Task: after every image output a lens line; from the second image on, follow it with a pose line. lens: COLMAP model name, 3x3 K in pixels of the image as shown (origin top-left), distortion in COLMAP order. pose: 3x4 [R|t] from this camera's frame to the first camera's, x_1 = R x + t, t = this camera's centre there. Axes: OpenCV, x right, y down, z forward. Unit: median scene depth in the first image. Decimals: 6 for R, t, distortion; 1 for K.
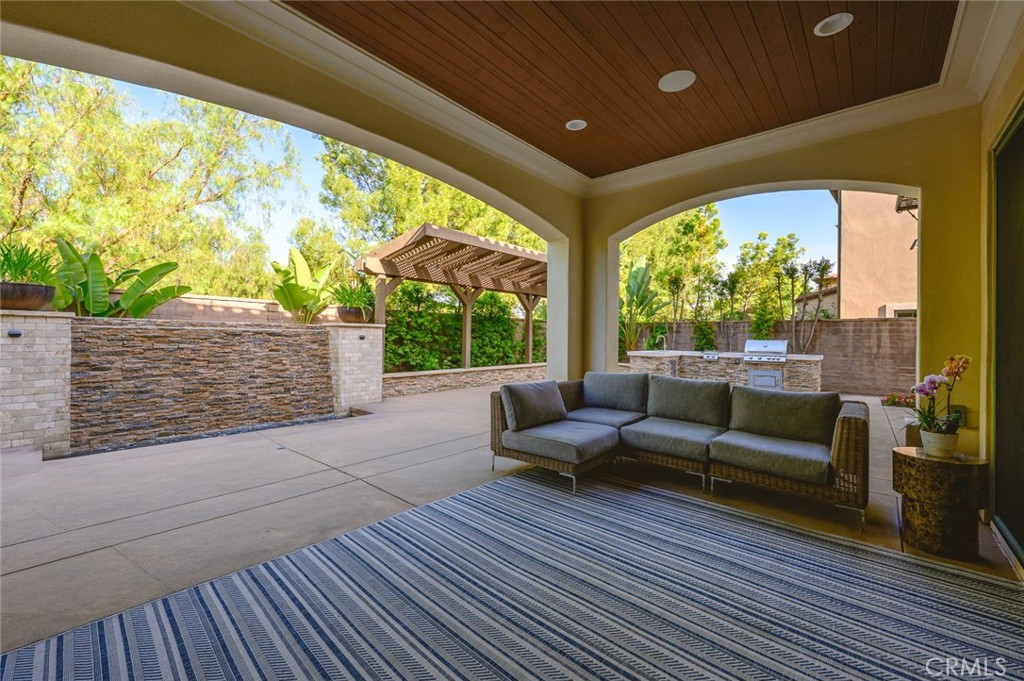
lens RADIAL K [[408.2, 0, 513.9], [0, 408.2, 338.9], [0, 0, 1]] dist [-0.000864, 0.000026]
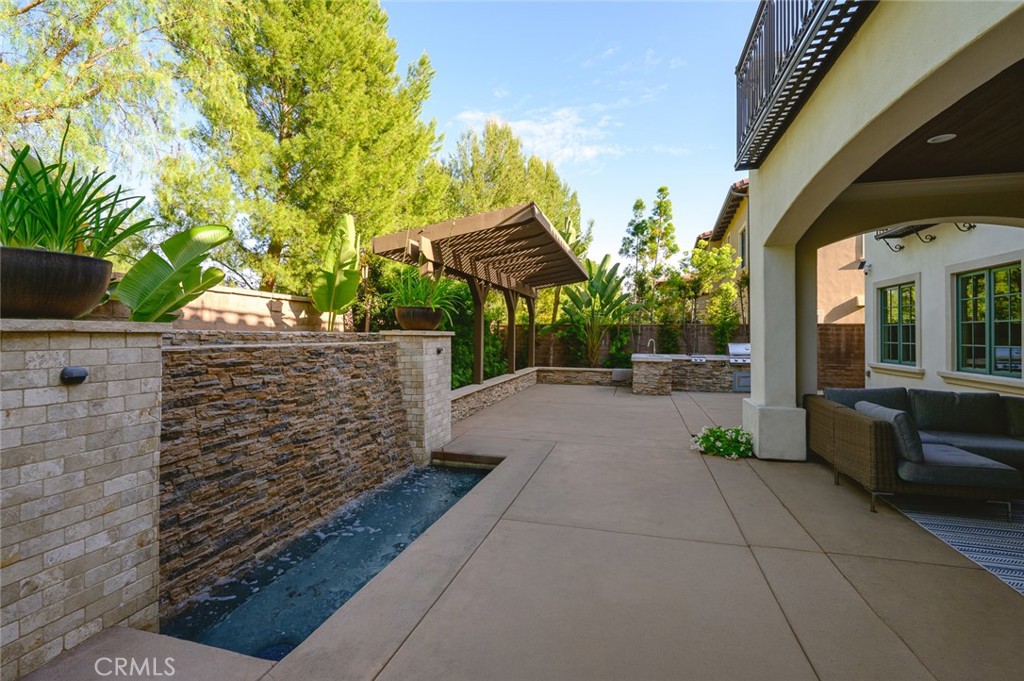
lens RADIAL K [[463.4, 0, 506.3], [0, 463.4, 331.4], [0, 0, 1]] dist [0.000547, 0.000104]
pose [[0.899844, -0.003140, 0.436201, -0.839331], [0.006700, 0.999956, -0.006625, -0.042492], [-0.436161, 0.008884, 0.899825, 0.308841]]
